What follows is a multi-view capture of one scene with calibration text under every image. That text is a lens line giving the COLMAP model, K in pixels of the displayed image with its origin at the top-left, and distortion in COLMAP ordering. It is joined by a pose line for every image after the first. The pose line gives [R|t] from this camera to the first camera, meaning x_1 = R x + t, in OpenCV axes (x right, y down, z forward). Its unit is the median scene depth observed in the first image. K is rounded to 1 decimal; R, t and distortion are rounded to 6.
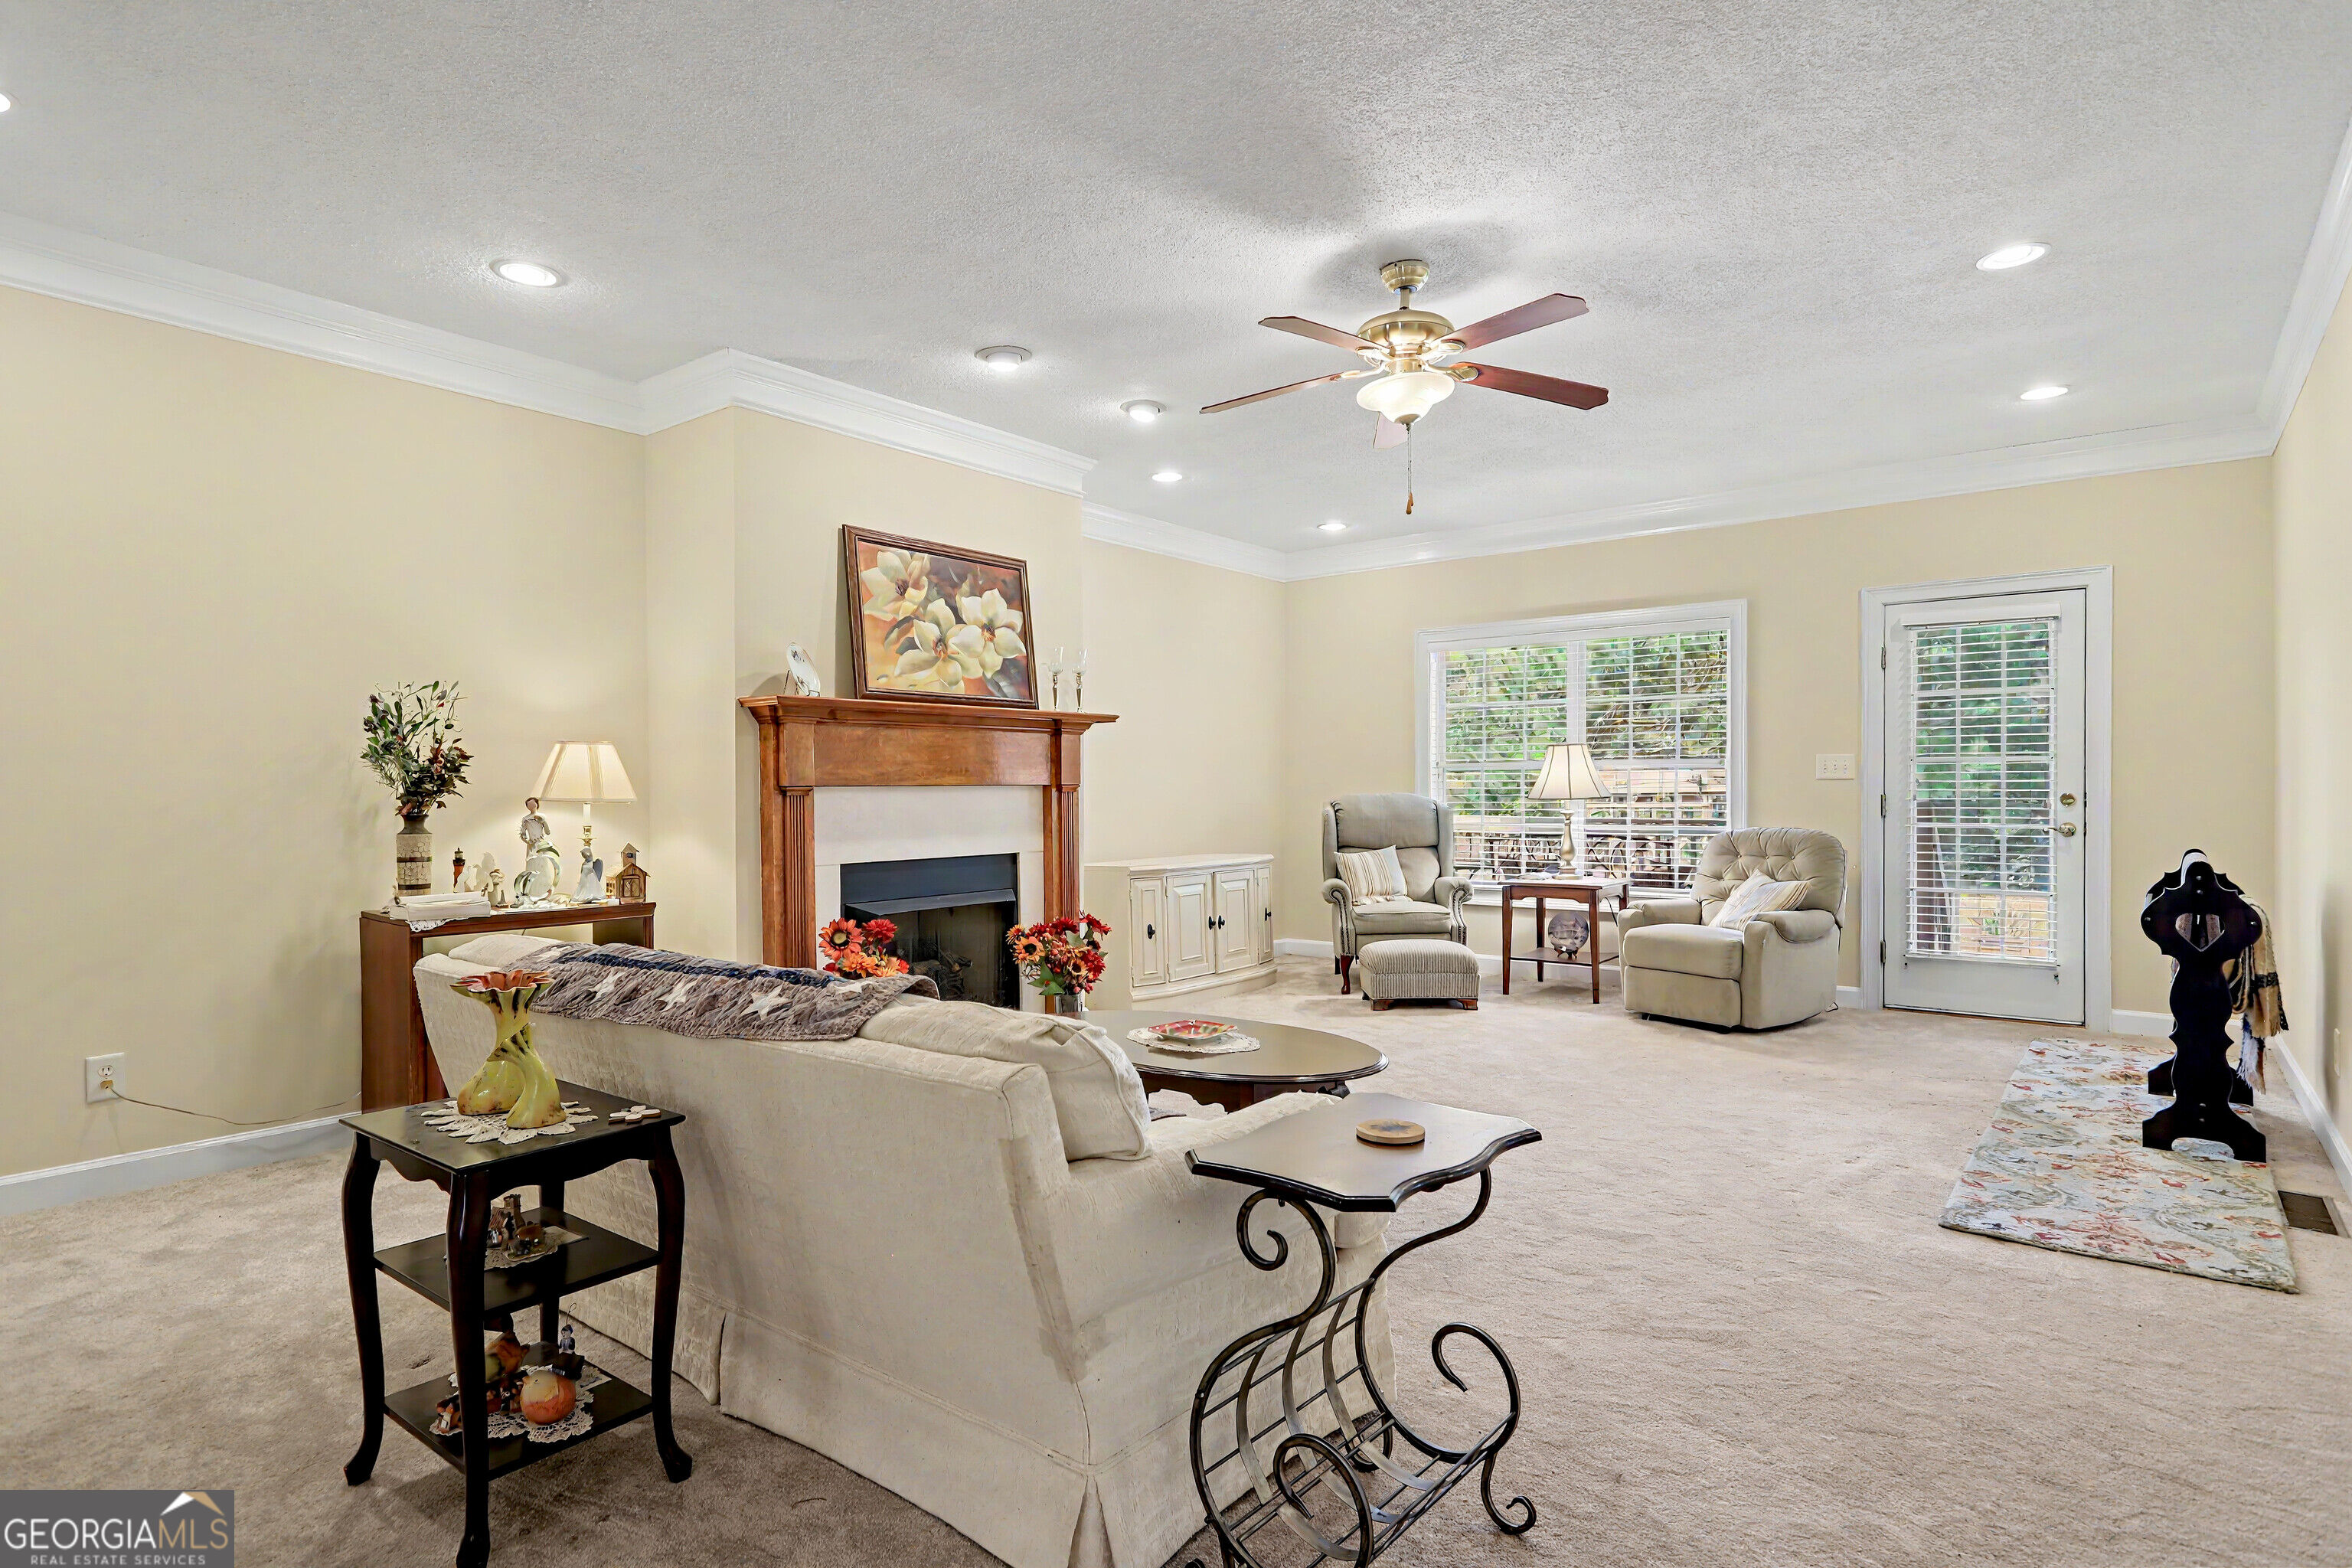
lens RADIAL K [[1232.7, 0, 1167.2], [0, 1232.7, 801.6], [0, 0, 1]] dist [-0.004019, -0.000279]
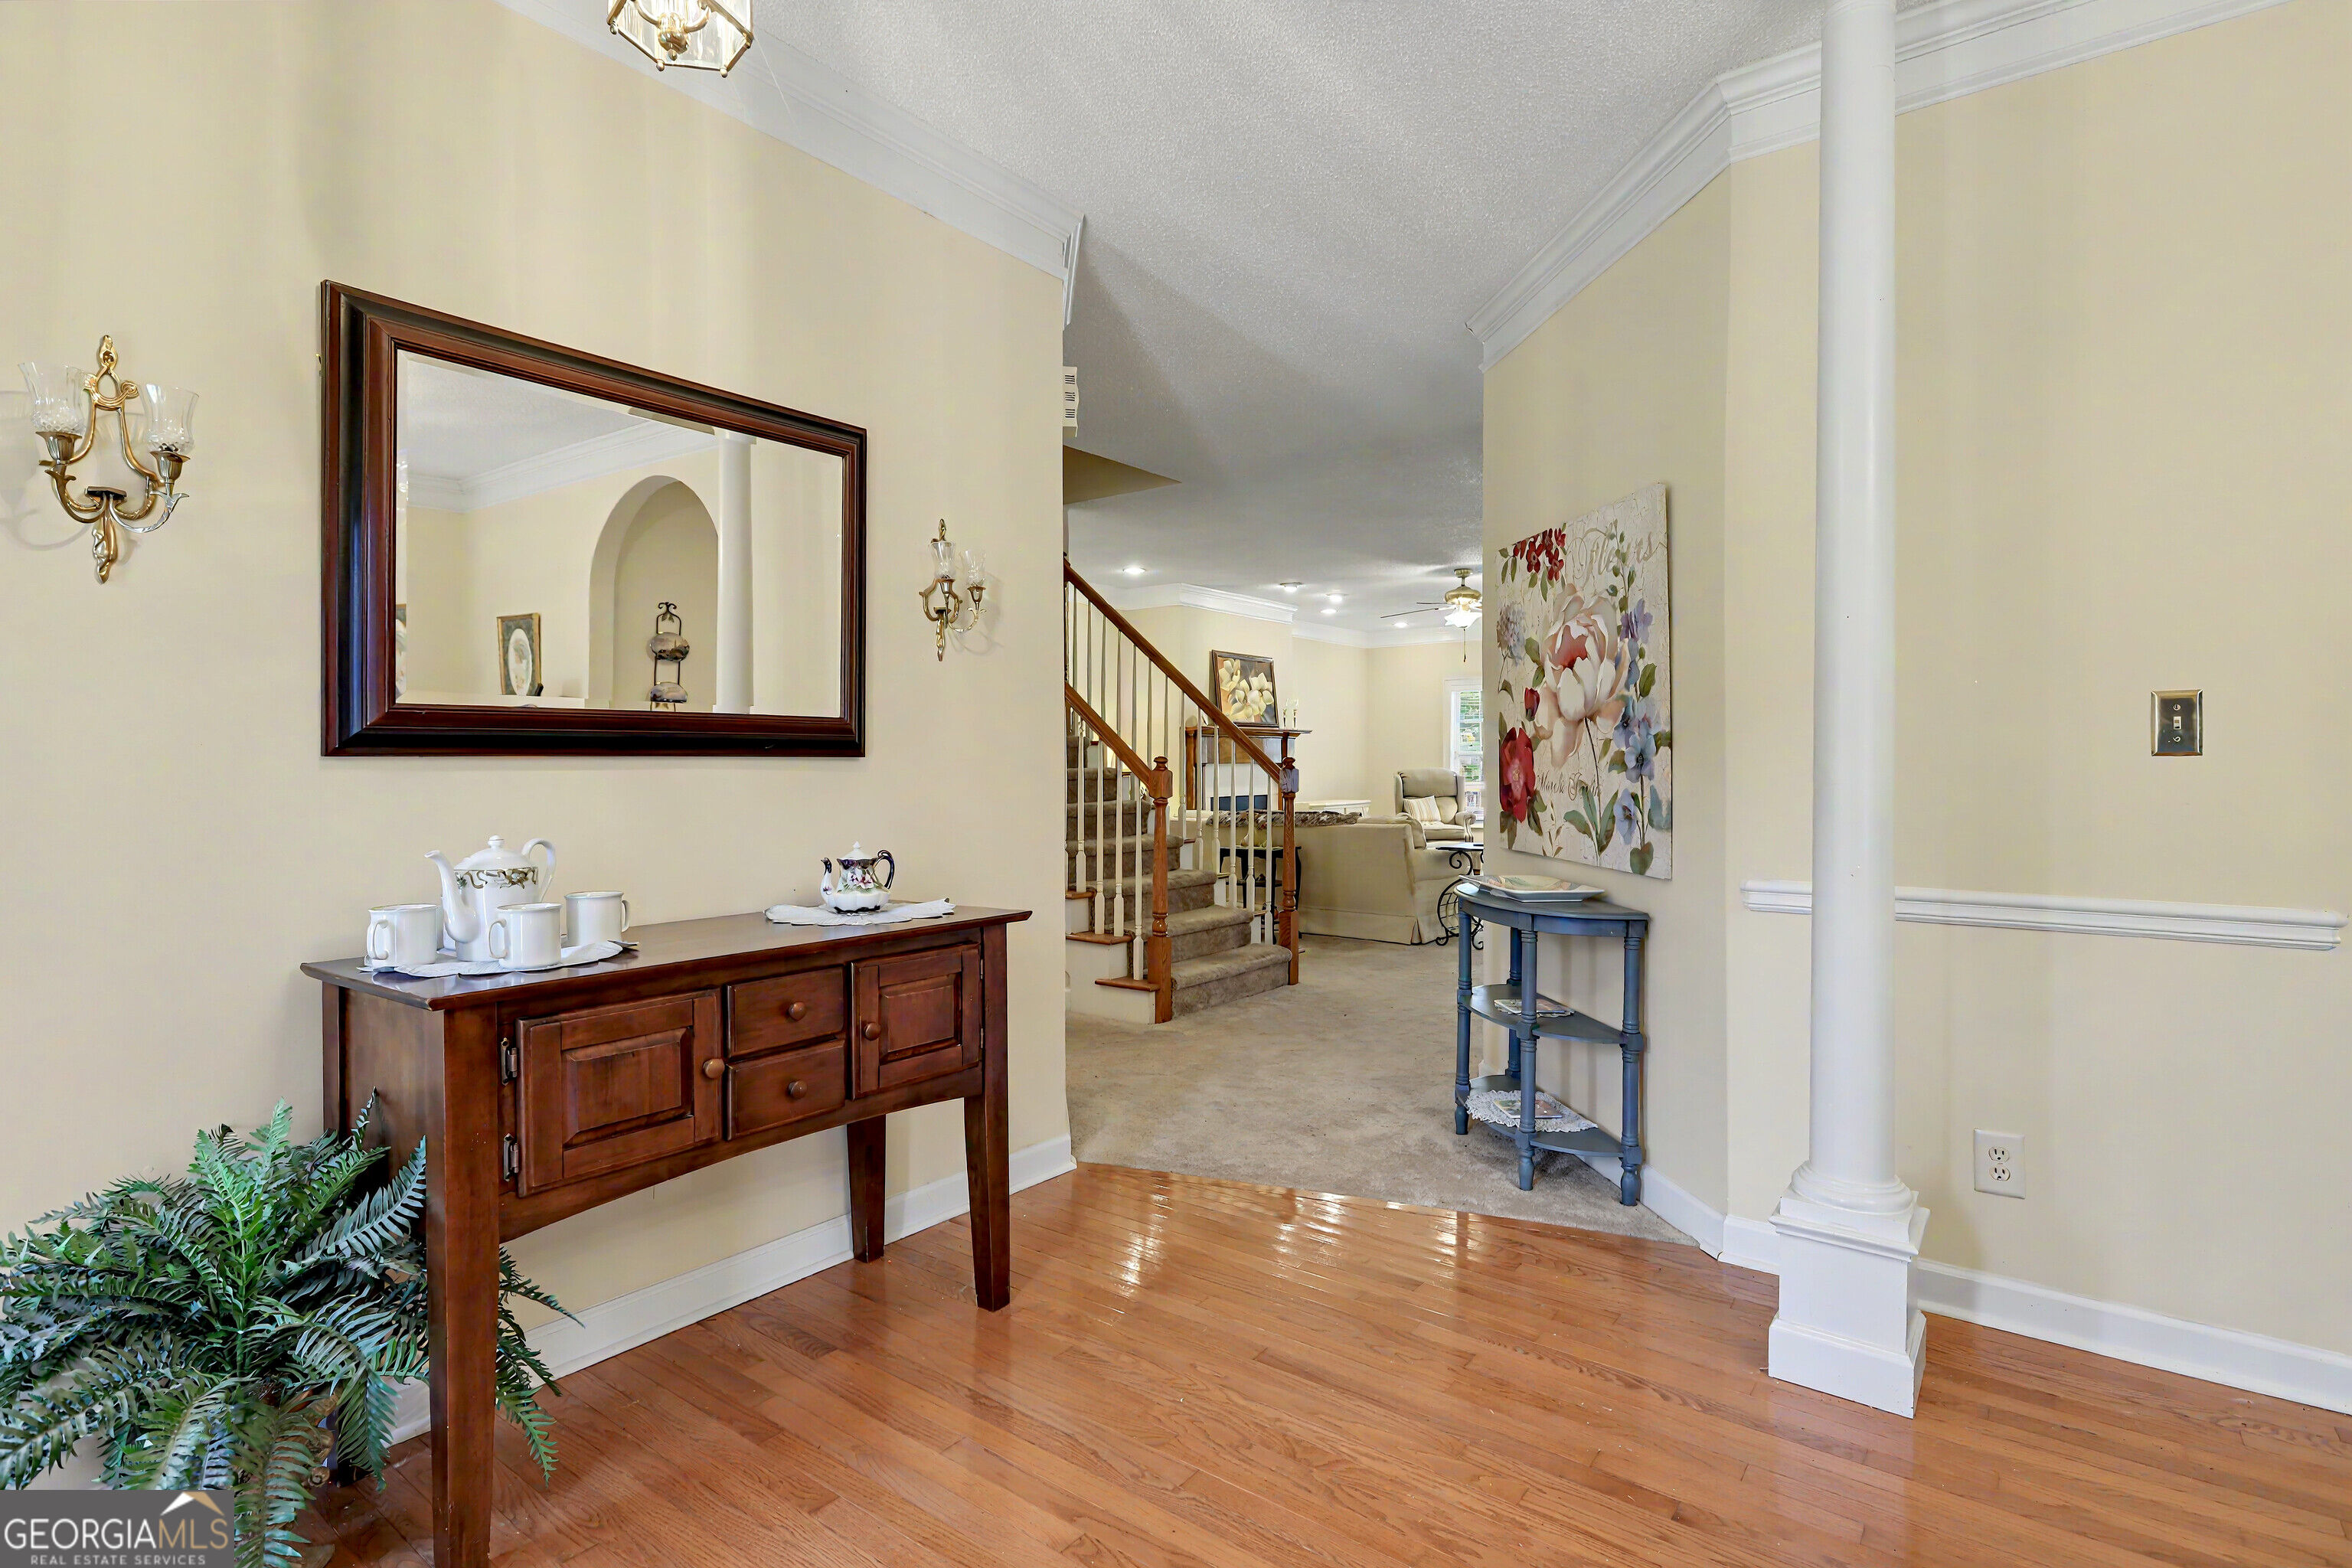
lens RADIAL K [[1185.1, 0, 1168.6], [0, 1185.1, 765.9], [0, 0, 1]] dist [0.000583, 0.000003]
pose [[0.999836, 0.007523, 0.016488, -0.332989], [-0.007442, 0.999960, -0.004962, 0.003161], [-0.016524, 0.004838, 0.999852, -1.067996]]
